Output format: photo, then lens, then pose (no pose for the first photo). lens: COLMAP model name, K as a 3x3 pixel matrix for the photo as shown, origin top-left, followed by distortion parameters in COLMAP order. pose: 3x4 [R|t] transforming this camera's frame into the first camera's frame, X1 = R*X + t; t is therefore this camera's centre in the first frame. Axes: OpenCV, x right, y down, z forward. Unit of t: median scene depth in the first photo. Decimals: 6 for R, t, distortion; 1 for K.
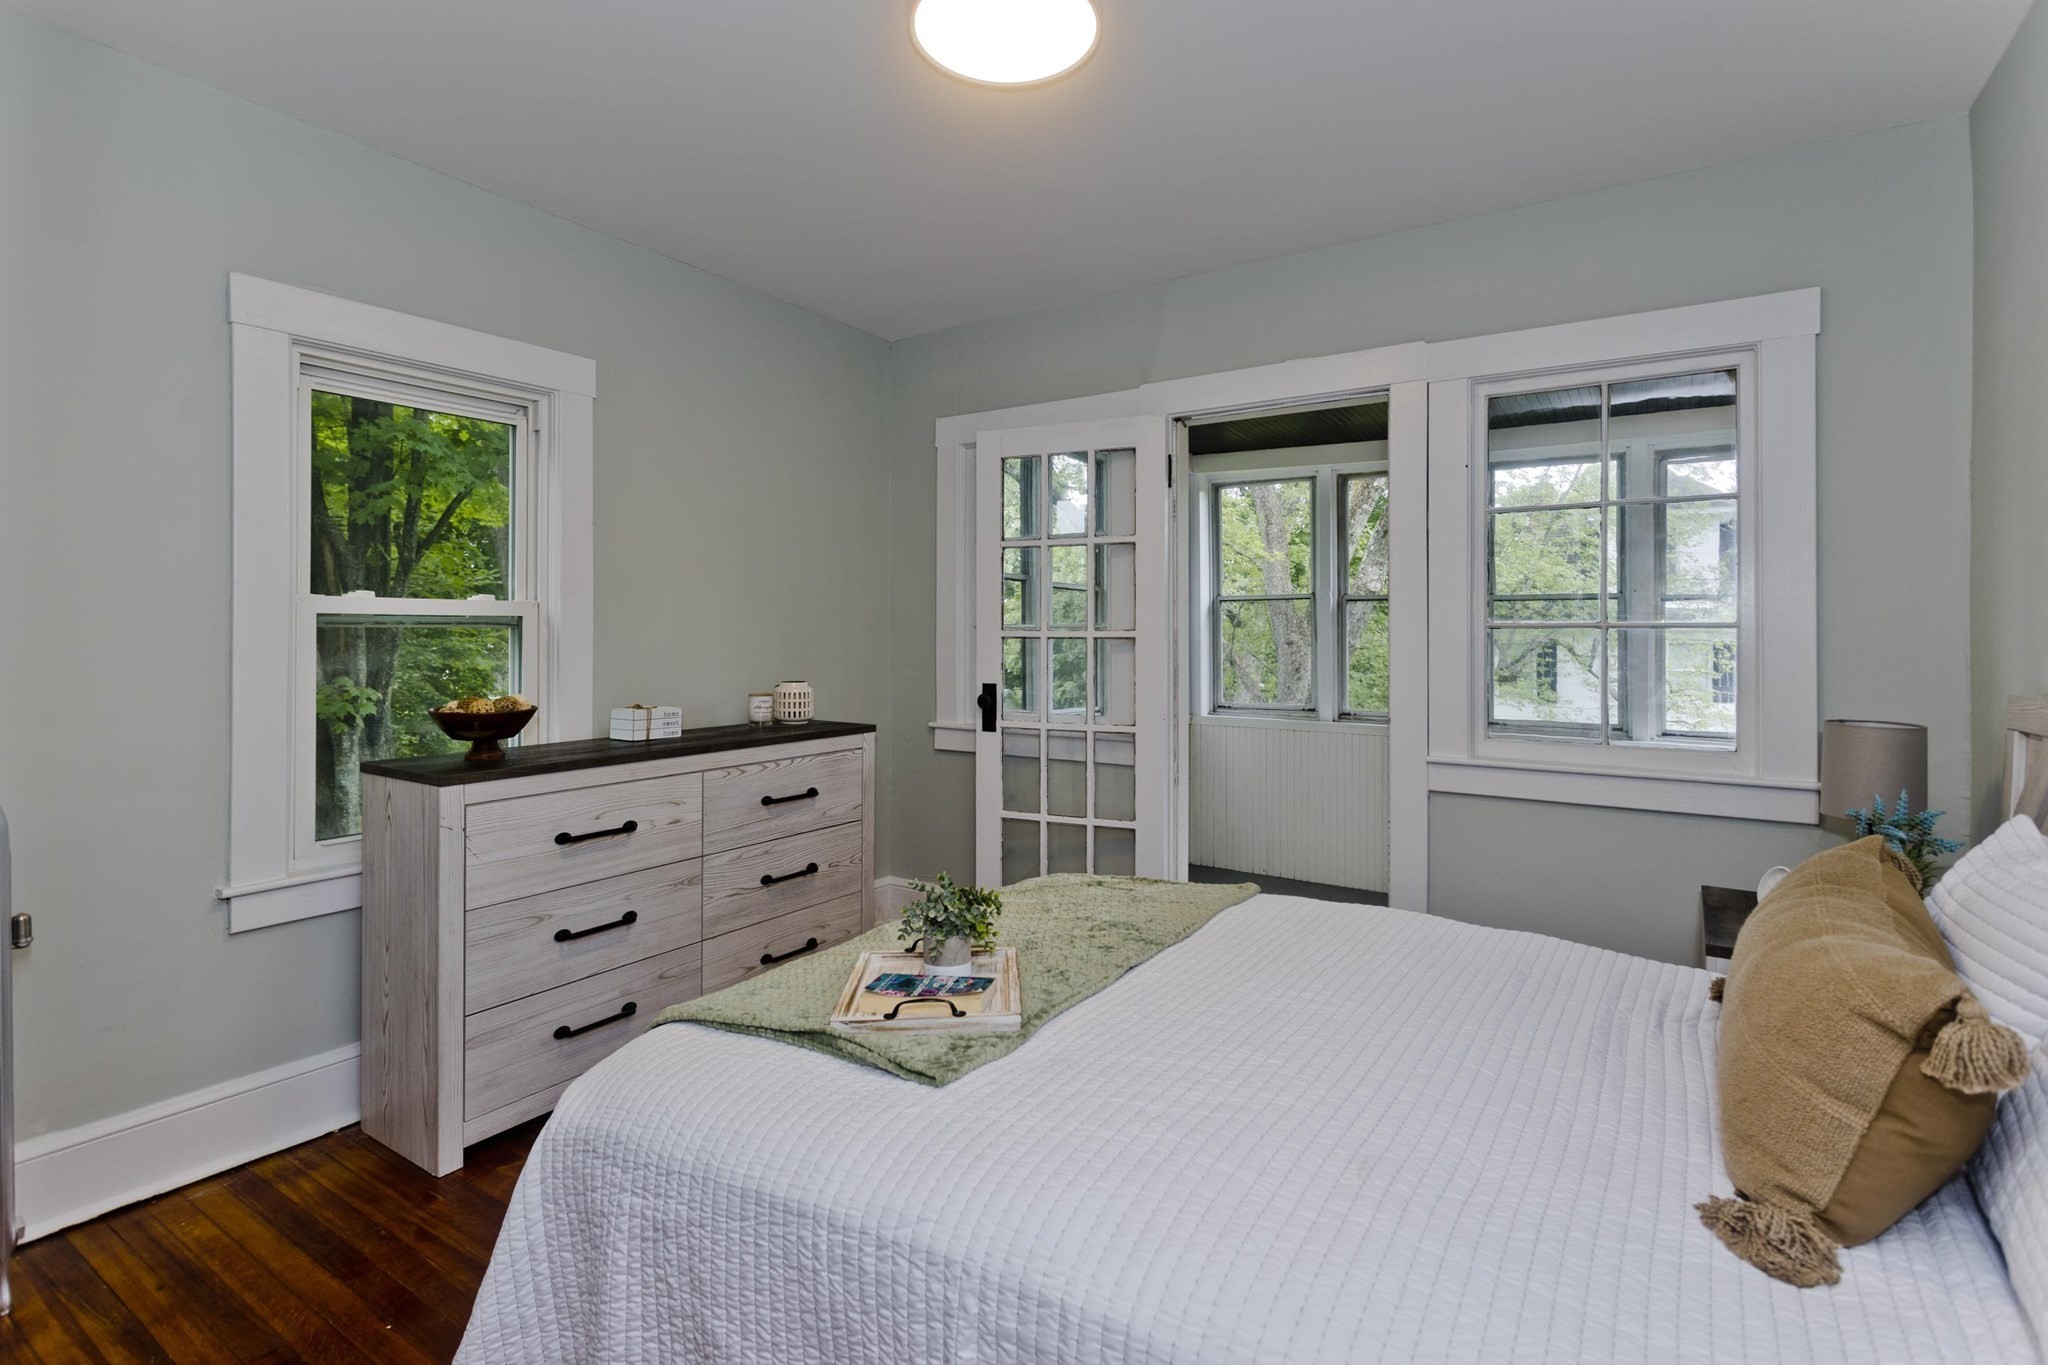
lens RADIAL K [[980.2, 0, 1036.0], [0, 980.2, 652.7], [0, 0, 1]] dist [0.000193, 0.000427]
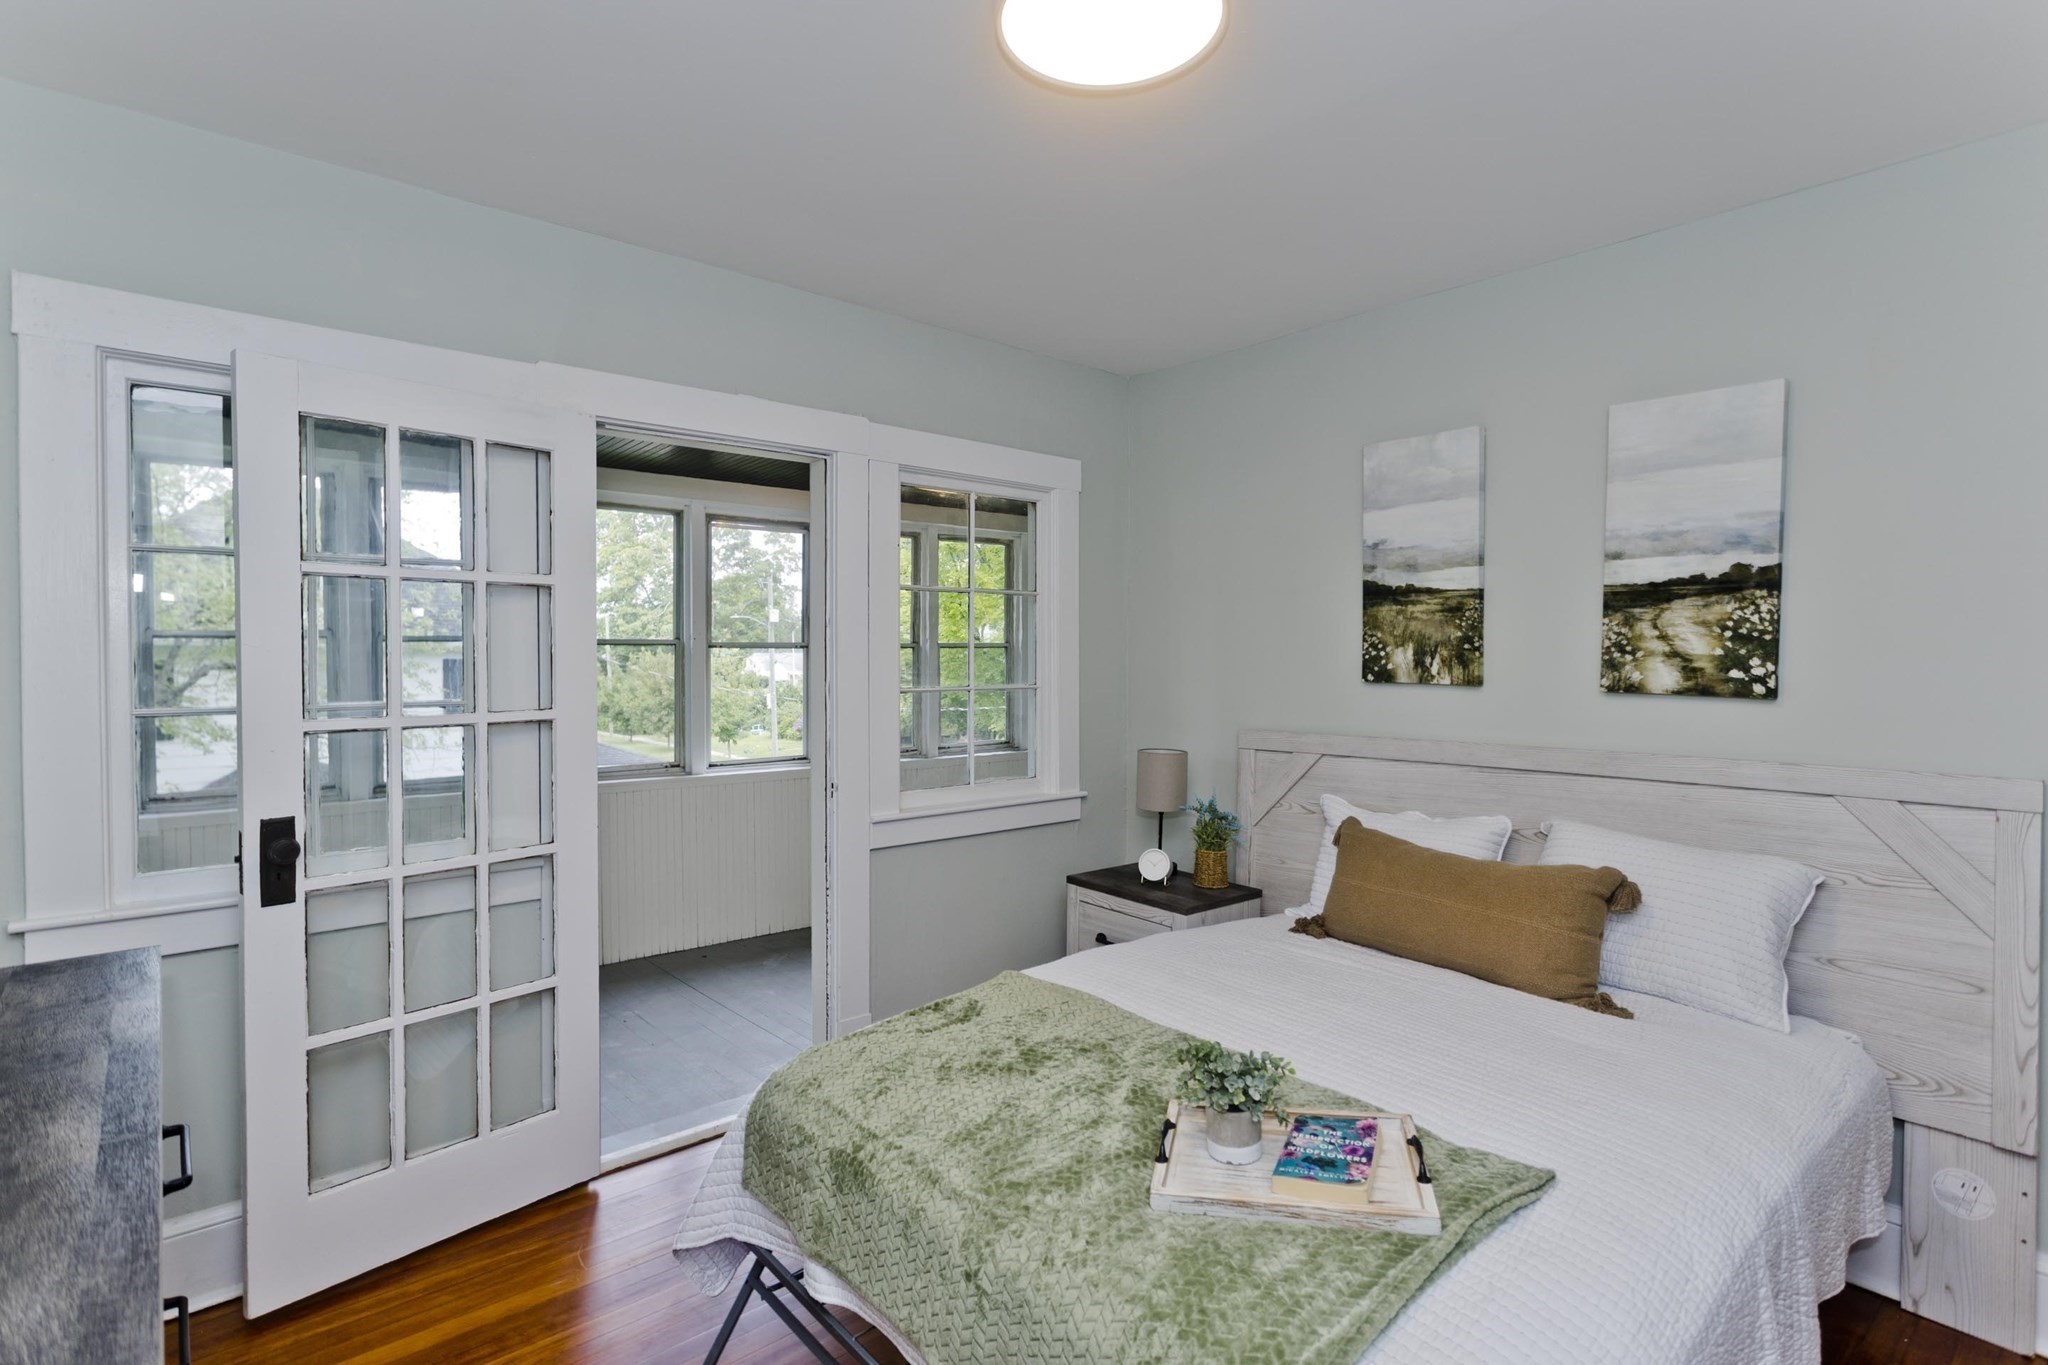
lens RADIAL K [[994.3, 0, 1035.7], [0, 994.3, 659.6], [0, 0, 1]] dist [0.002971, 0.002059]
pose [[0.291597, -0.011219, 0.956475, -0.466561], [0.017144, 0.999832, 0.006501, -0.054481], [-0.956388, 0.014502, 0.291740, 0.431839]]
